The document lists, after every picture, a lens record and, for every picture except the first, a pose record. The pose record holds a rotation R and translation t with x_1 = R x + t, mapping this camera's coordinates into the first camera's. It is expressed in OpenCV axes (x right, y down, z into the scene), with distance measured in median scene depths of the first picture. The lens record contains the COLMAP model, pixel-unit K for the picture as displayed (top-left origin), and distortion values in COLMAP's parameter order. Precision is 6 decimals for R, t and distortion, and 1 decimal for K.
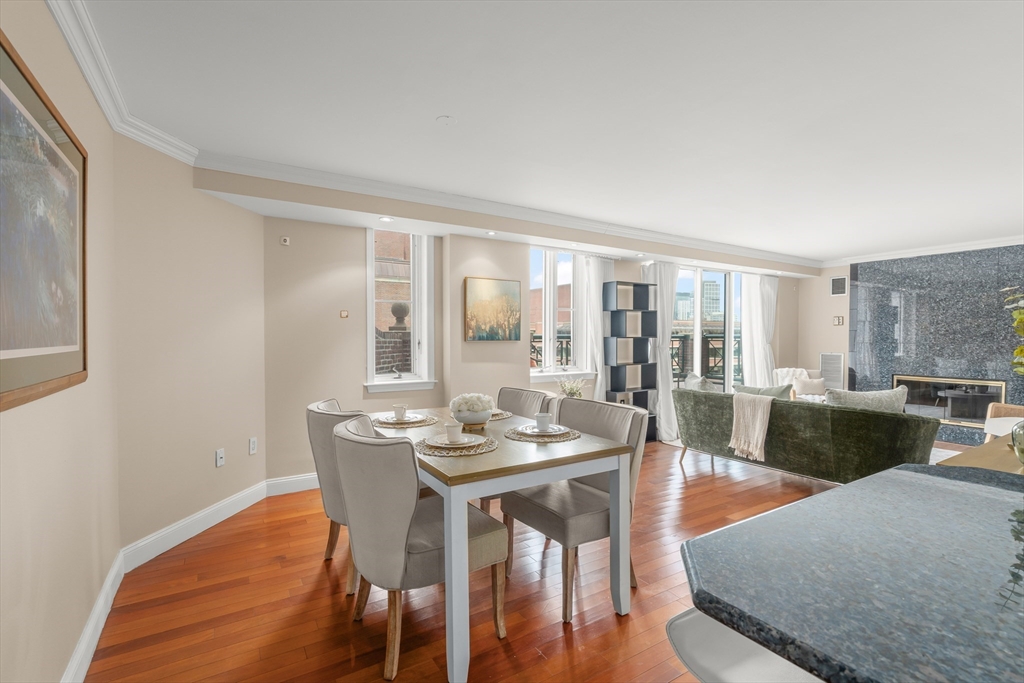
lens RADIAL K [[467.8, 0, 508.1], [0, 467.8, 347.8], [0, 0, 1]] dist [-0.004245, 0.001426]
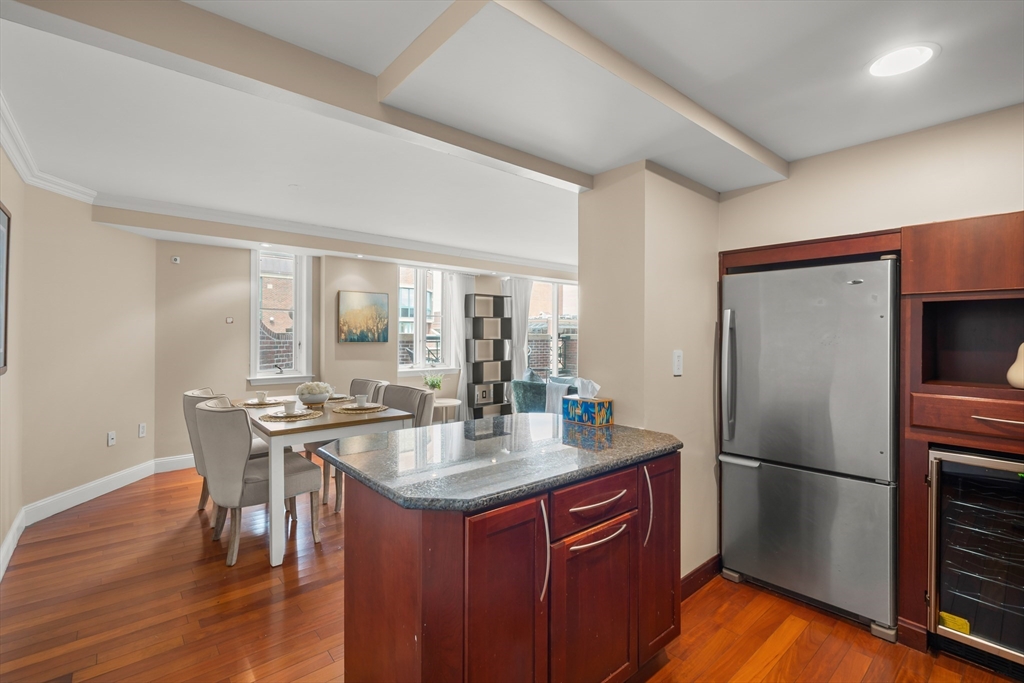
lens RADIAL K [[467.8, 0, 515.6], [0, 467.8, 335.0], [0, 0, 1]] dist [-0.004245, 0.001426]
pose [[0.988193, 0.004085, 0.153158, 0.180721], [-0.000508, 0.999726, -0.023385, -0.006096], [-0.153212, 0.023031, 0.987925, -0.281934]]
